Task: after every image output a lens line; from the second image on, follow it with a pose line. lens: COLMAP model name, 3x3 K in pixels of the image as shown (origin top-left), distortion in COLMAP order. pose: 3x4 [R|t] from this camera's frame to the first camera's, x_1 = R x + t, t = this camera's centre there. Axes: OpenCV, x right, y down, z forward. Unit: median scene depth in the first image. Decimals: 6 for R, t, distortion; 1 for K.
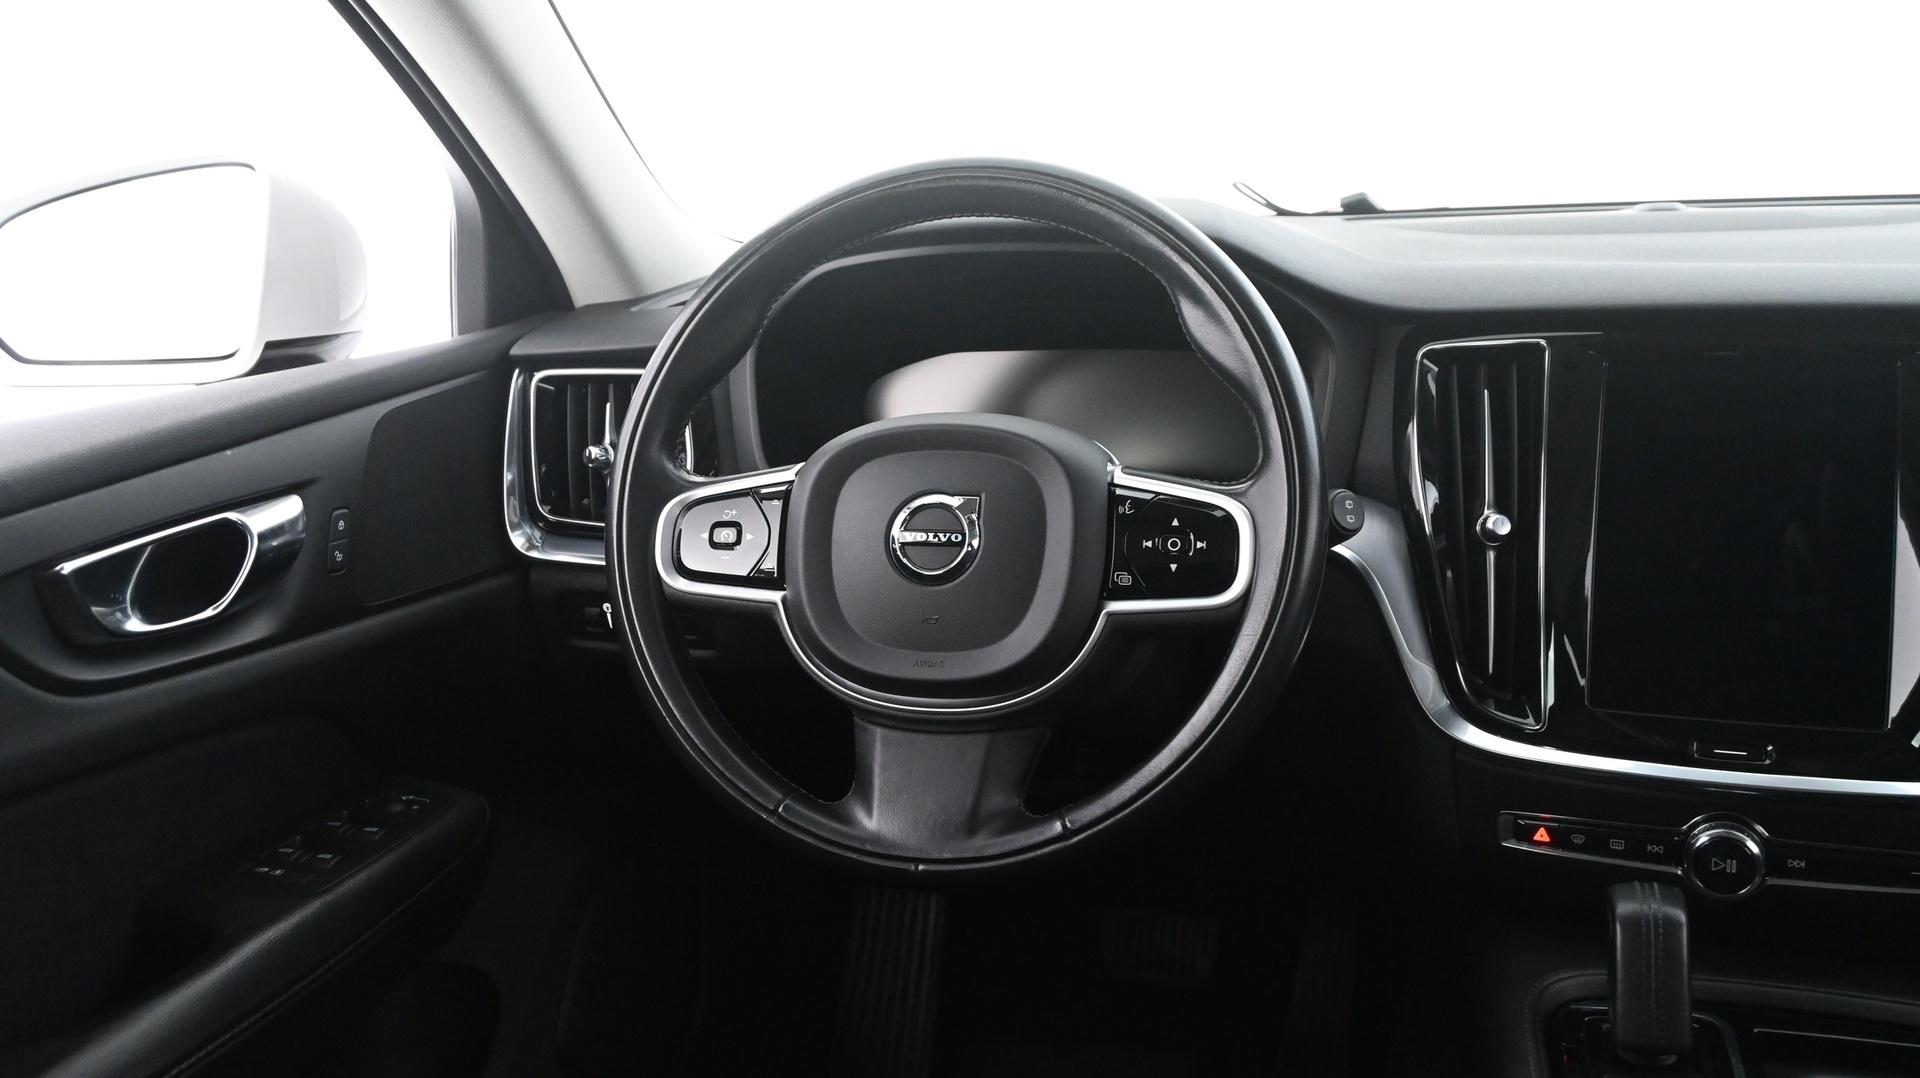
lens RADIAL K [[1755.0, 0, 960.0], [0, 1755.0, 539.0], [0, 0, 1]] dist [-0.006195, -0.003139]
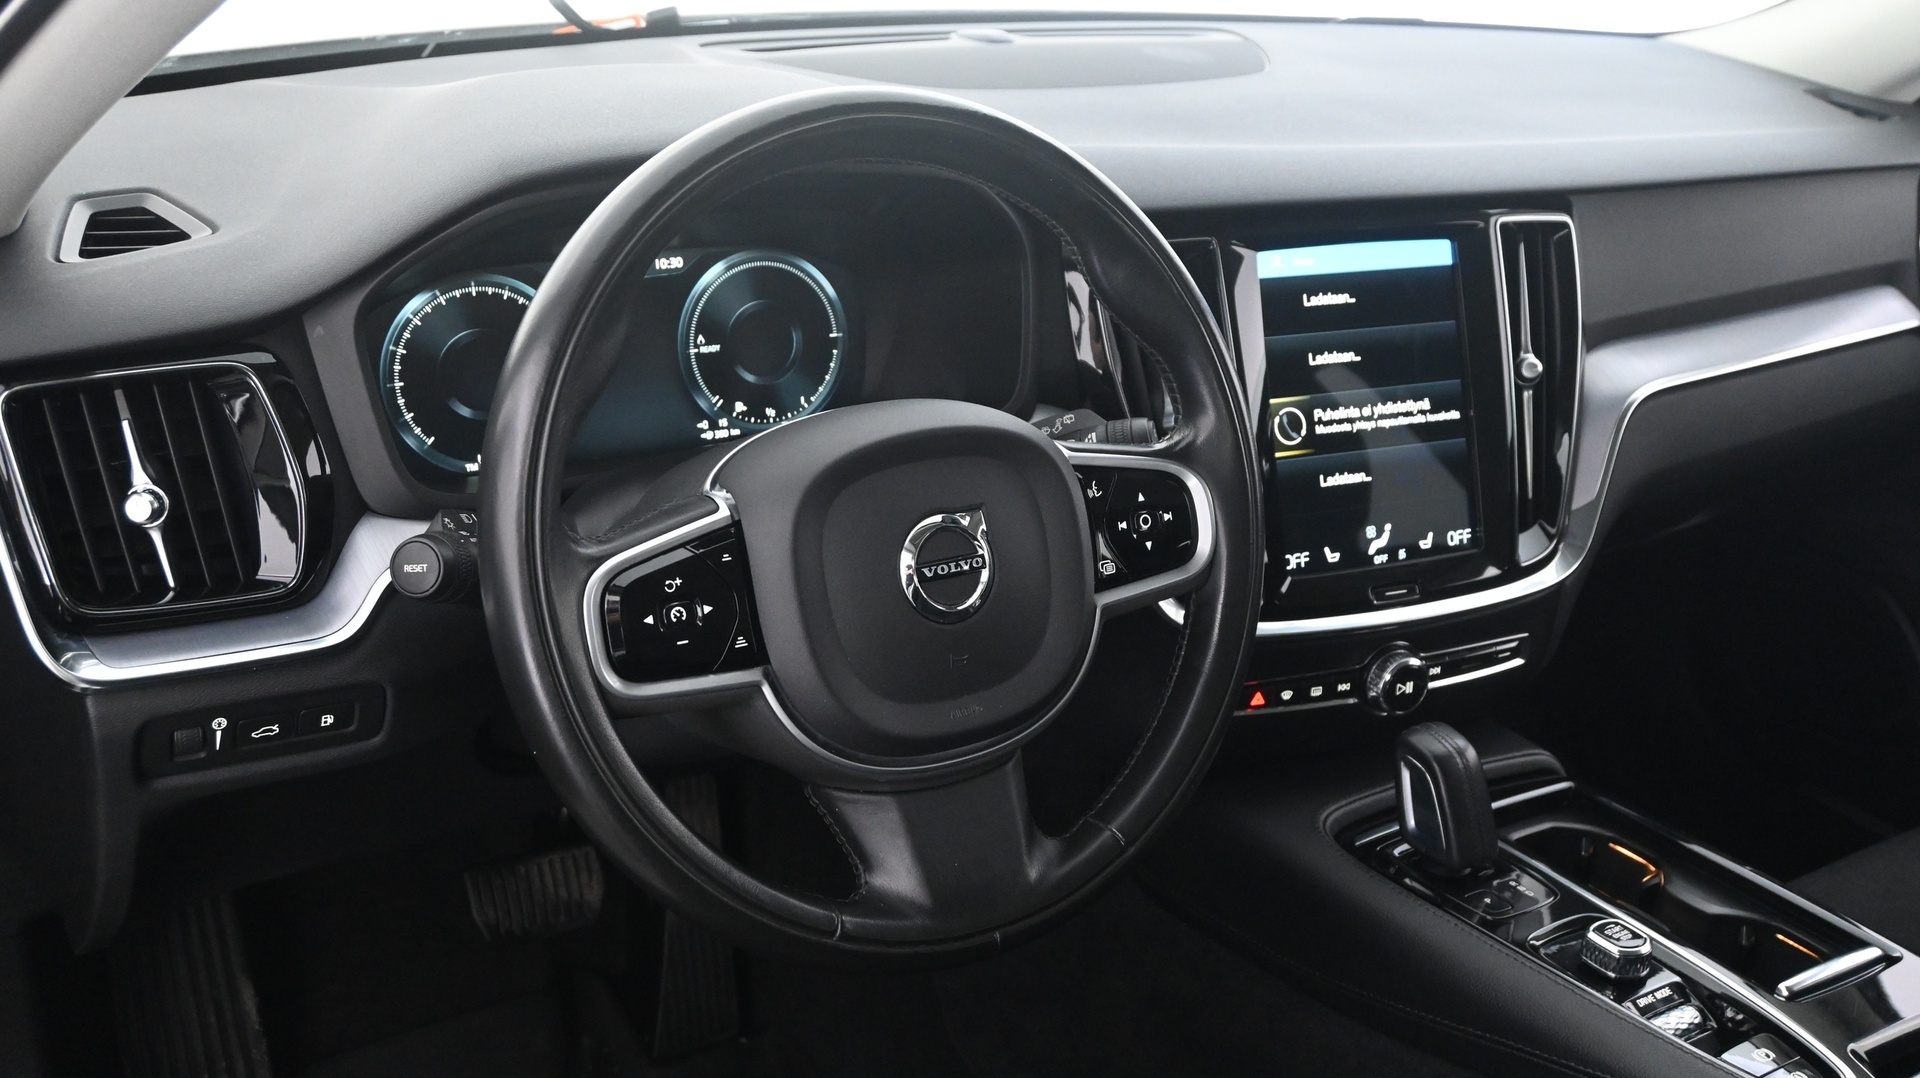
lens RADIAL K [[1927.3, 0, 960.0], [0, 1927.3, 539.0], [0, 0, 1]] dist [0.012798, 0.007190]
pose [[0.666014, -0.209295, 0.715976, -0.650251], [0.080275, 0.974367, 0.210155, -0.201559], [-0.741608, -0.082491, 0.665743, 0.361012]]
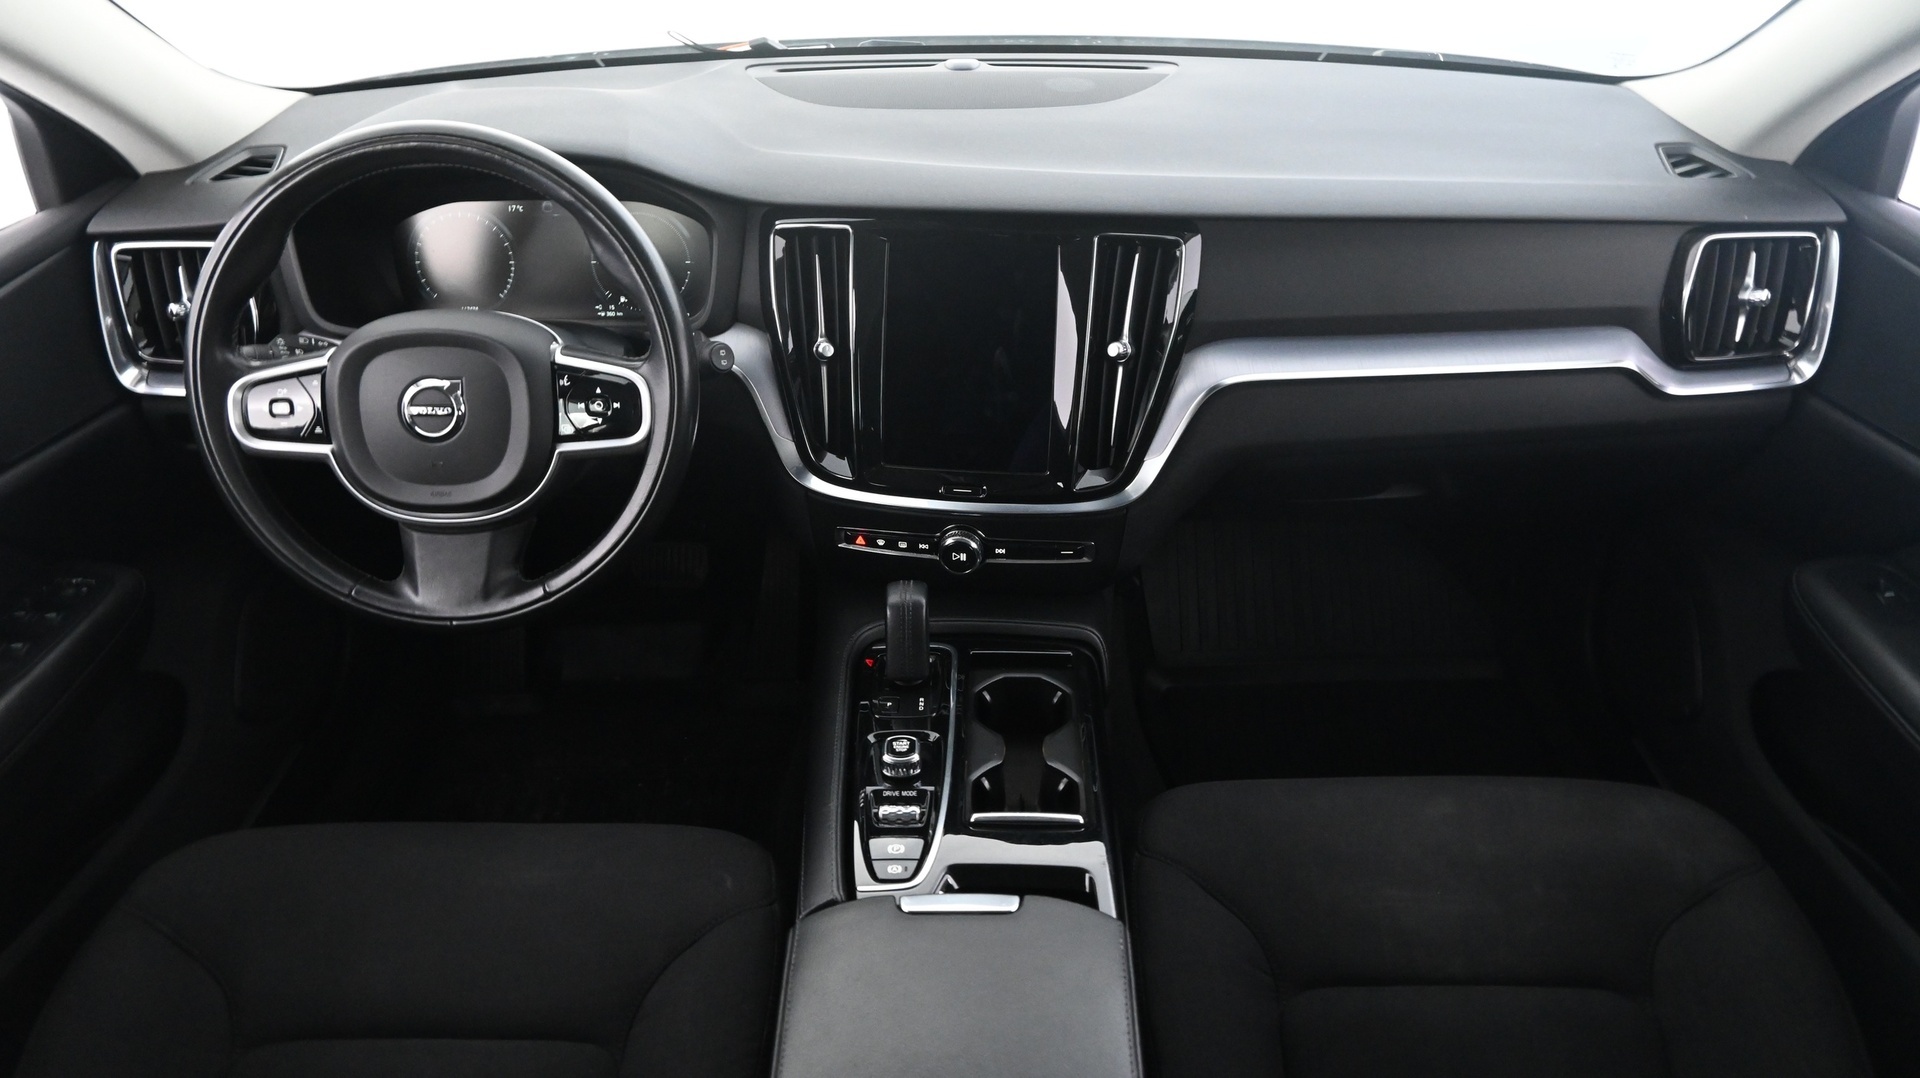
lens RADIAL K [[1302.6, 0, 960.0], [0, 1302.6, 539.0], [0, 0, 1]] dist [-0.002306, 0.001299]
pose [[0.961960, -0.109290, 0.250376, 0.120677], [0.025389, 0.948290, 0.316389, -0.223575], [-0.272007, -0.297997, 0.914992, -0.145991]]
